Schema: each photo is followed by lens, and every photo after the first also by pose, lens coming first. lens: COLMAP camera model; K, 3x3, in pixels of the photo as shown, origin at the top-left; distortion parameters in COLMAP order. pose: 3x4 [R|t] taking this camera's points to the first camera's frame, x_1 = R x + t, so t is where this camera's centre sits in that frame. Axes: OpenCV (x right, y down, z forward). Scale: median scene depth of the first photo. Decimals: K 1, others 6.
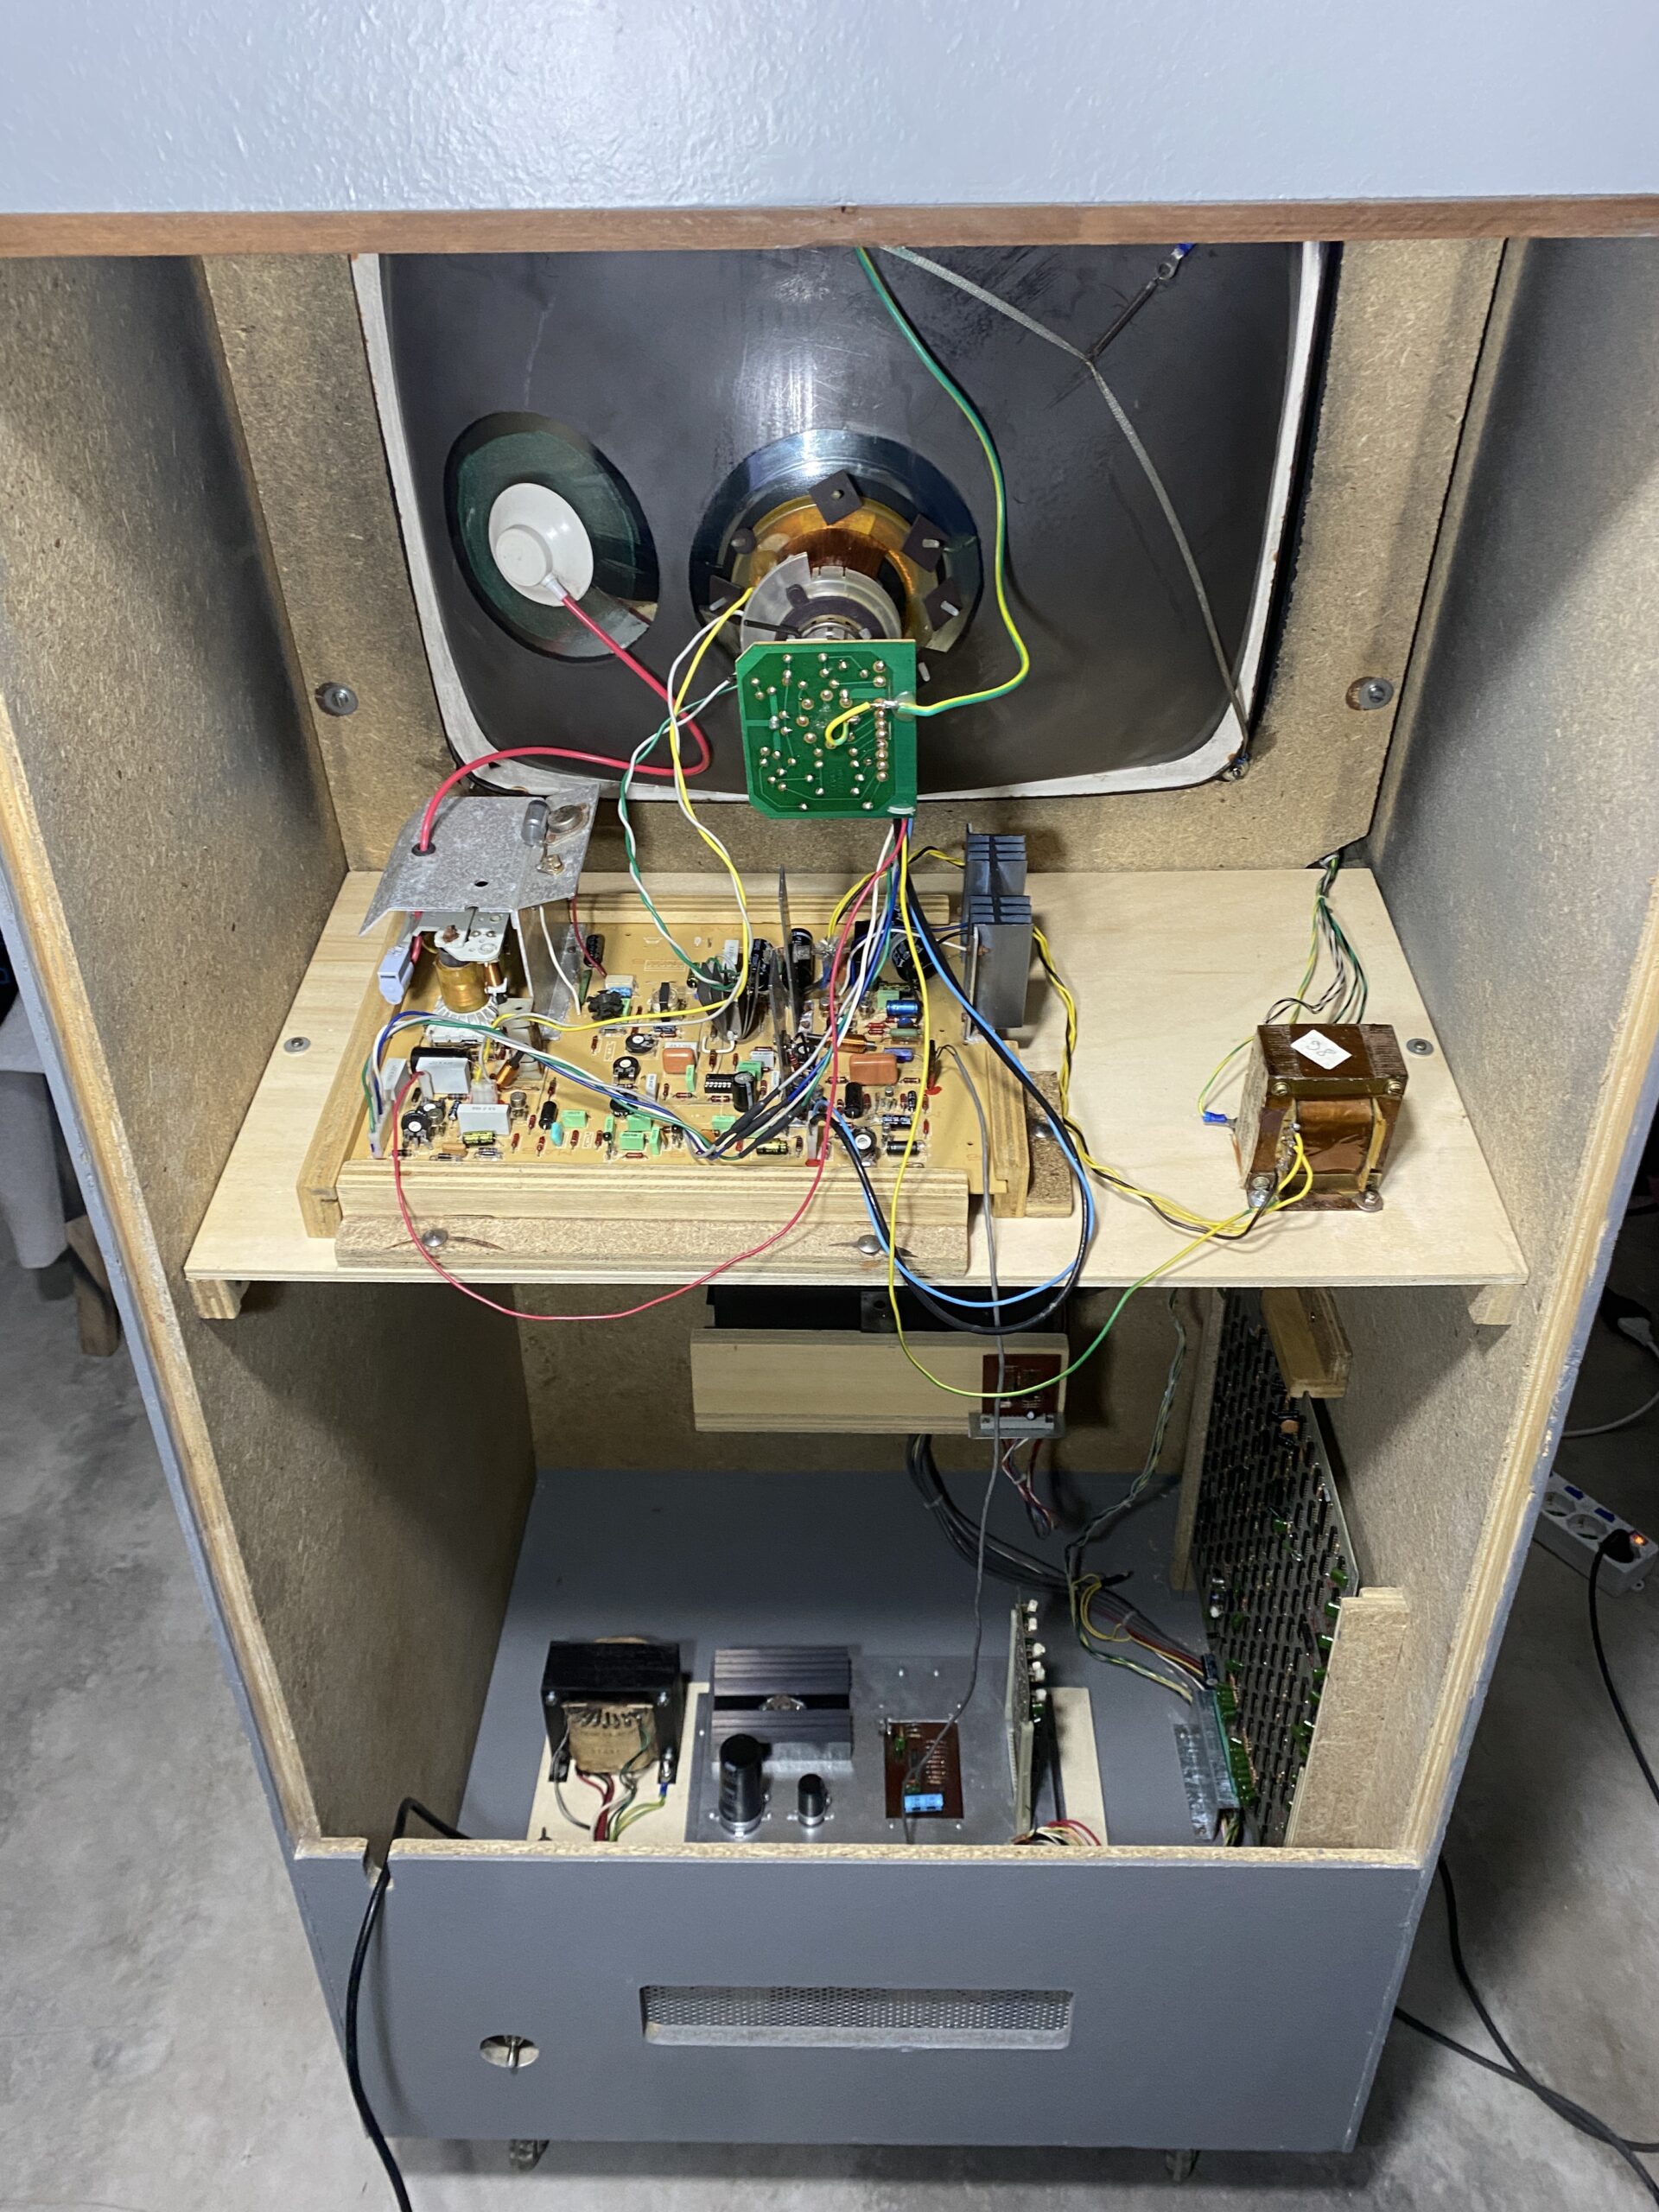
lens RADIAL K [[1668.1, 0, 839.2], [0, 1668.1, 1087.7], [0, 0, 1]] dist [0.050103, -0.064026]
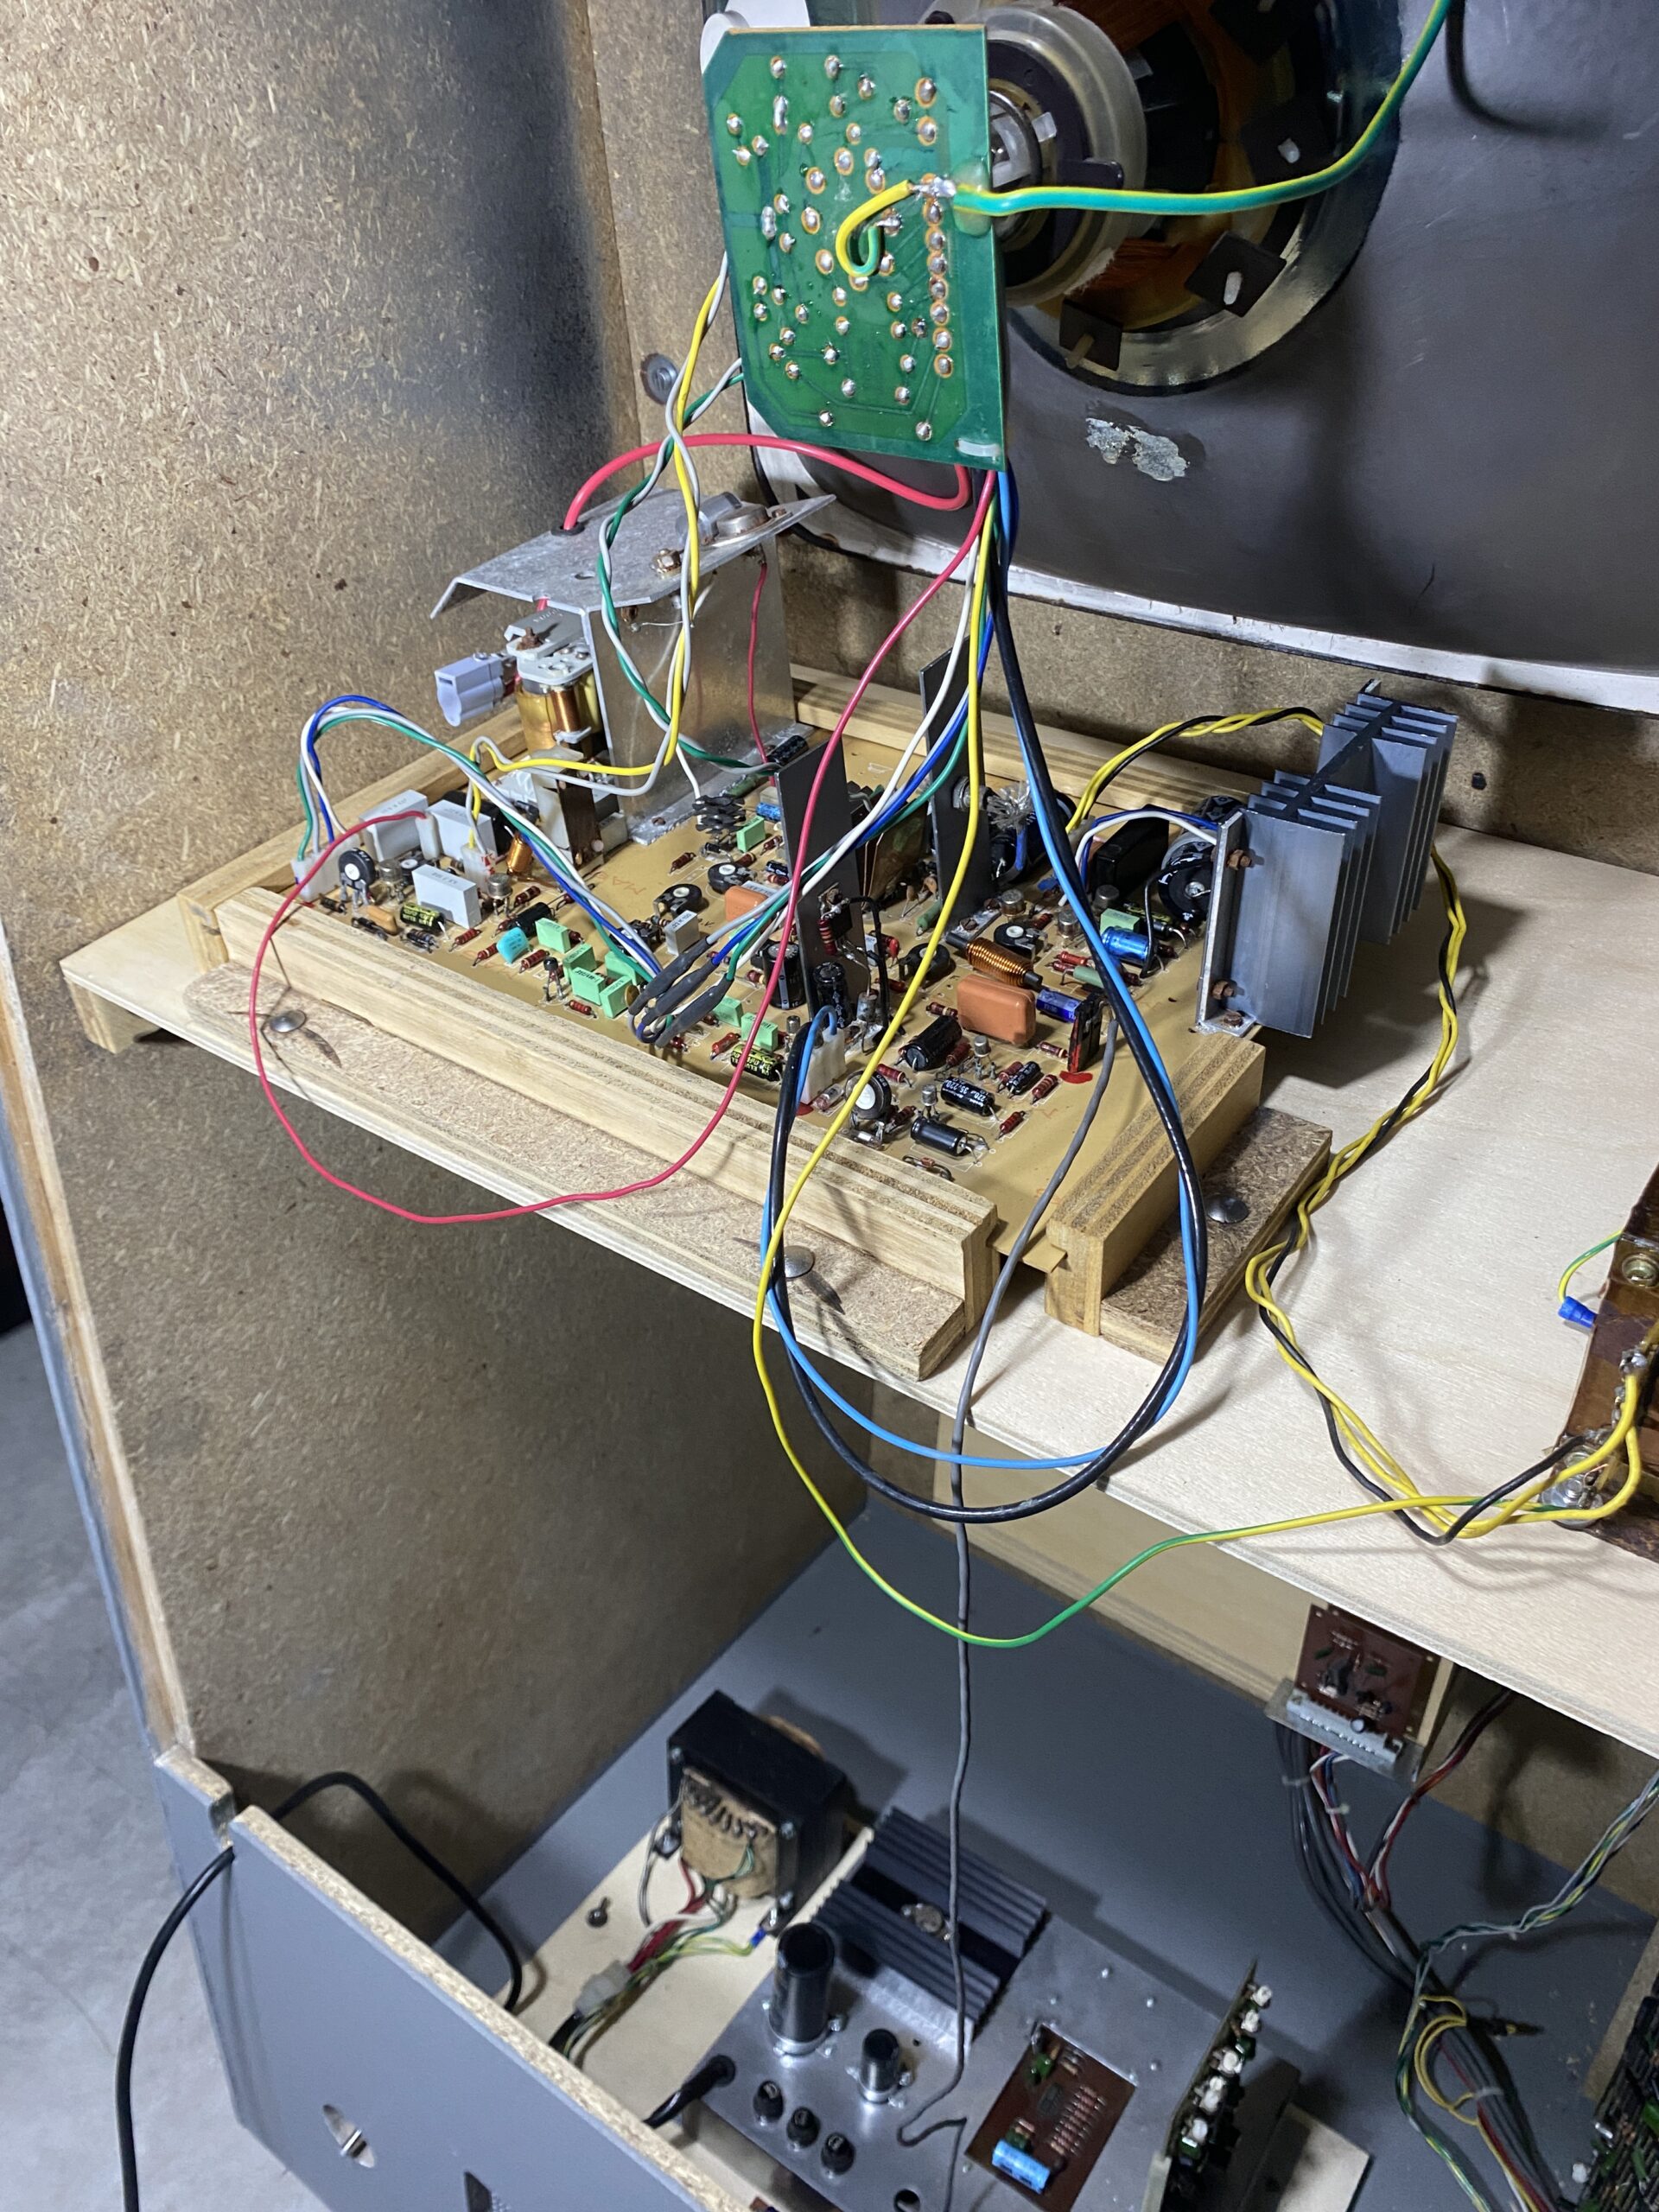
lens RADIAL K [[1668.1, 0, 865.0], [0, 1668.1, 1104.4], [0, 0, 1]] dist [0.050103, -0.064026]
pose [[0.826085, 0.322400, -0.462214, 0.260101], [-0.337966, 0.939750, 0.051464, 0.005854], [0.450958, 0.113699, 0.885274, 0.460887]]
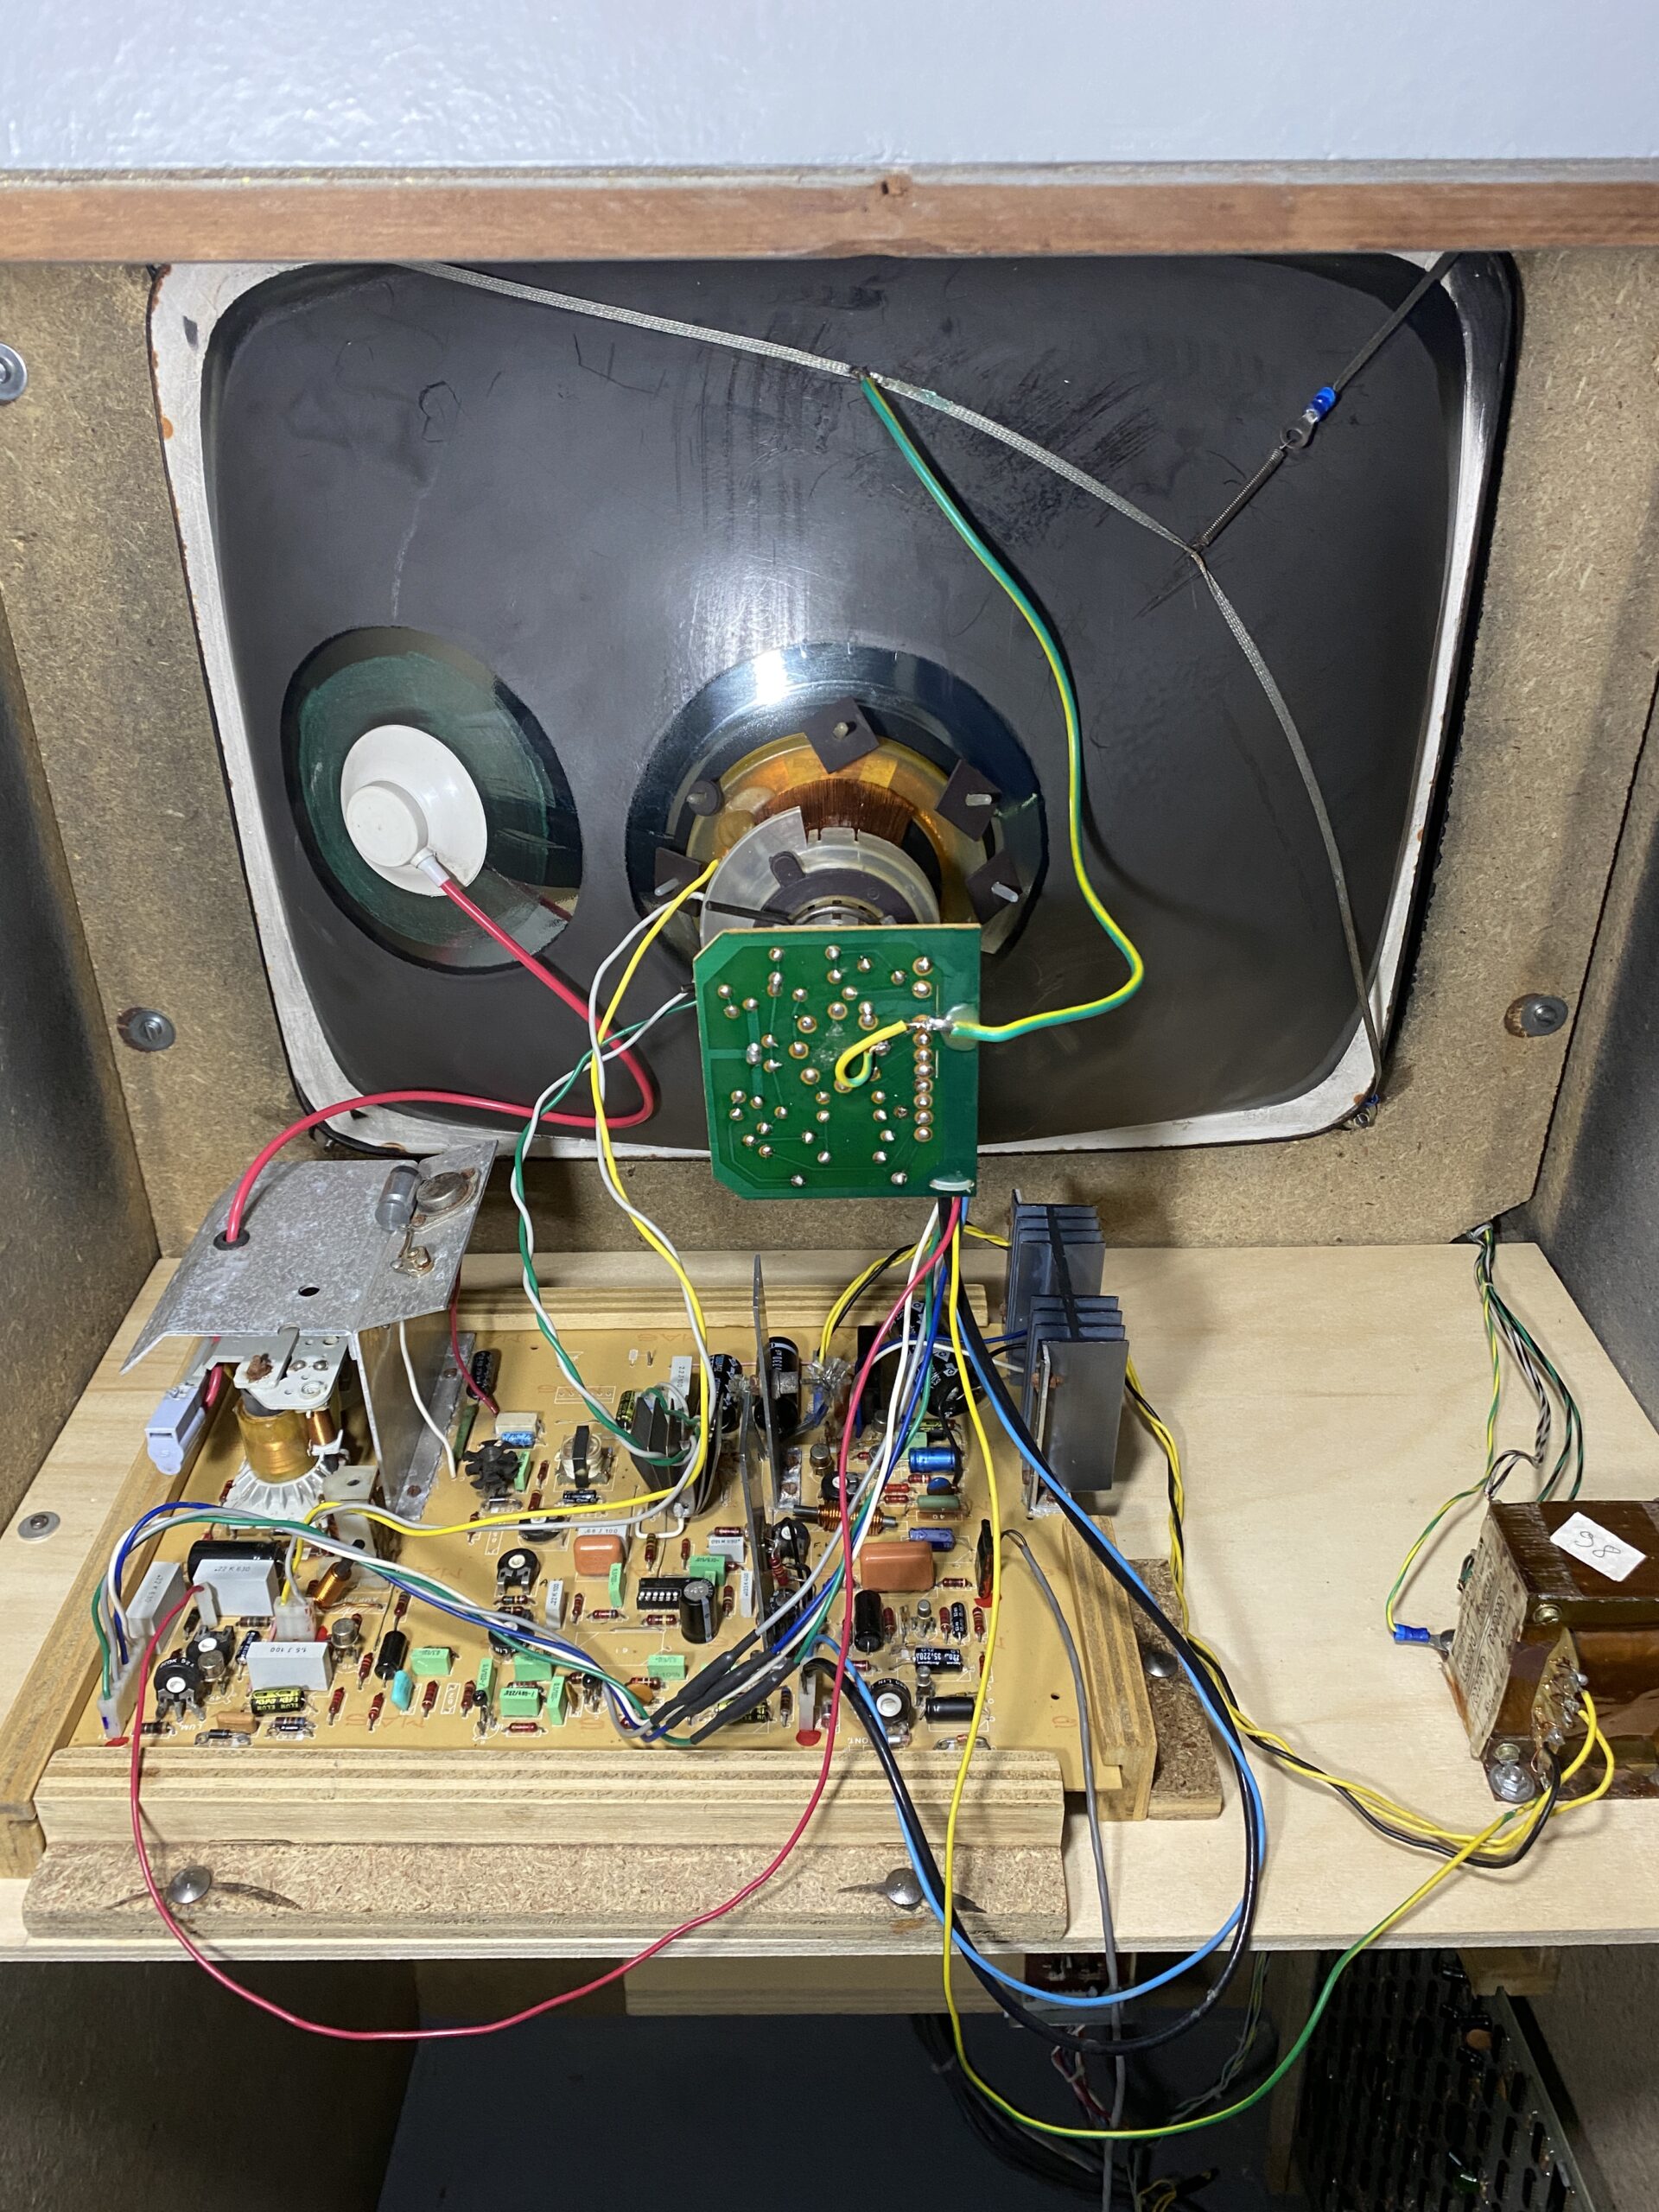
lens RADIAL K [[1668.1, 0, 829.2], [0, 1668.1, 1096.0], [0, 0, 1]] dist [0.050103, -0.064026]
pose [[0.999694, -0.006178, 0.023933, -0.020428], [0.010645, 0.981472, -0.191311, -0.066203], [-0.022307, 0.191507, 0.981238, 0.311440]]
